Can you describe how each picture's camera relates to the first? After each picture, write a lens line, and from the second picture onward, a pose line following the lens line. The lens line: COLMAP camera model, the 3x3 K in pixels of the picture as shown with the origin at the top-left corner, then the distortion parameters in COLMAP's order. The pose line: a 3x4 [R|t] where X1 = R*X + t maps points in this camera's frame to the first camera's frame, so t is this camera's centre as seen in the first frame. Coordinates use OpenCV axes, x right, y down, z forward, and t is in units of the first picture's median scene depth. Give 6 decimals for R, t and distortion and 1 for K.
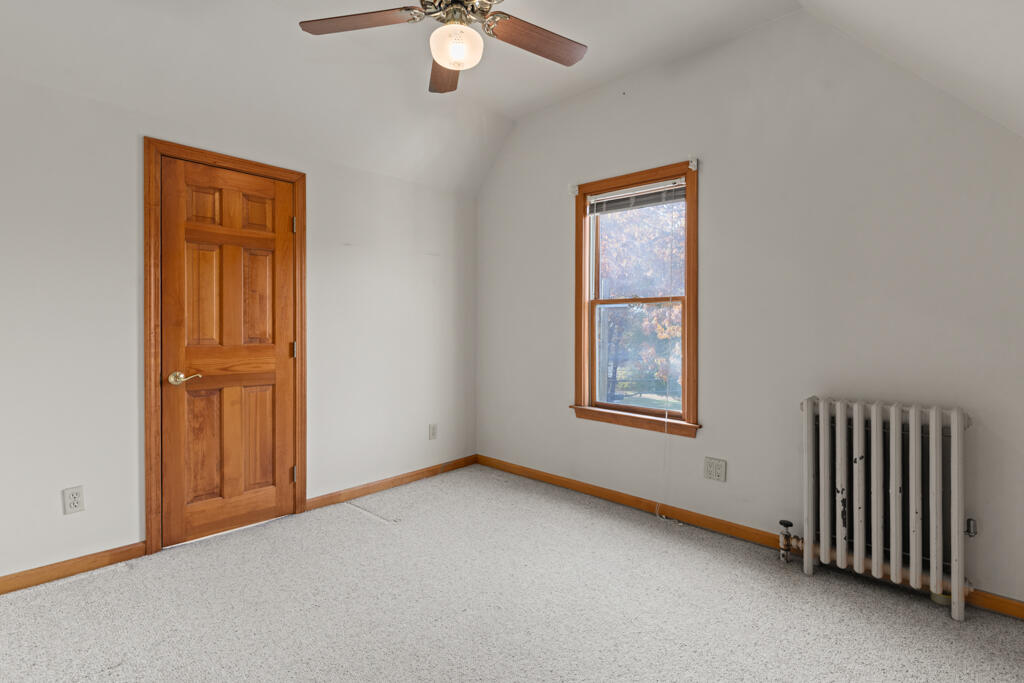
lens RADIAL K [[499.3, 0, 508.7], [0, 499.3, 330.5], [0, 0, 1]] dist [0.010037, 0.000899]
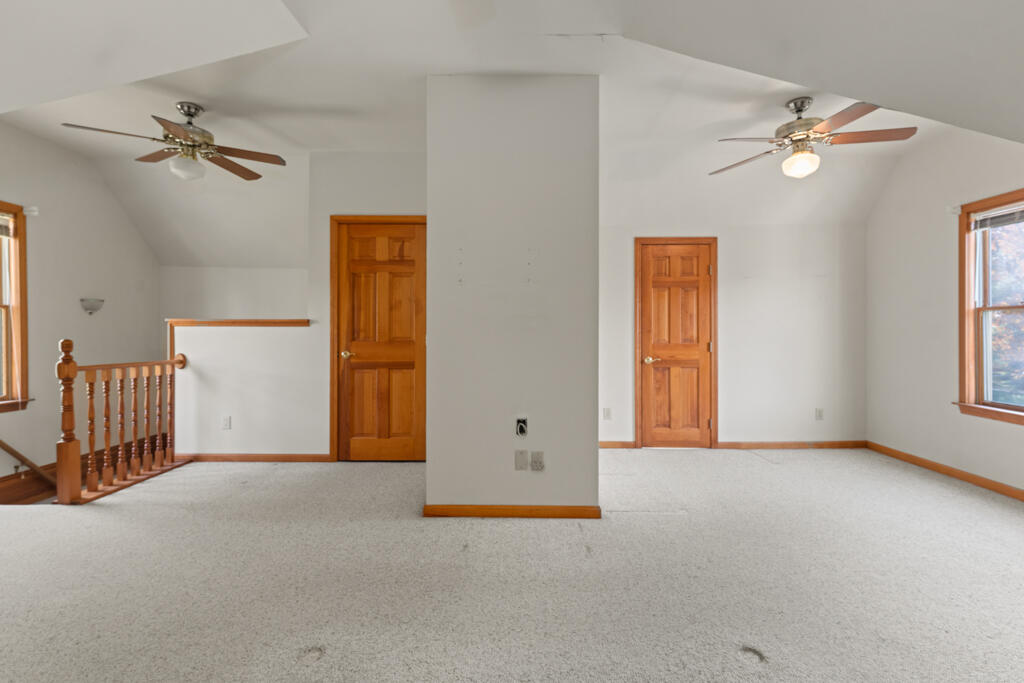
lens RADIAL K [[499.3, 0, 509.4], [0, 499.3, 335.5], [0, 0, 1]] dist [0.010037, 0.000899]
pose [[0.679436, 0.000222, -0.733735, 0.324136], [-0.000738, 1.000000, -0.000380, 0.002177], [0.733735, 0.000800, 0.679435, -0.589554]]
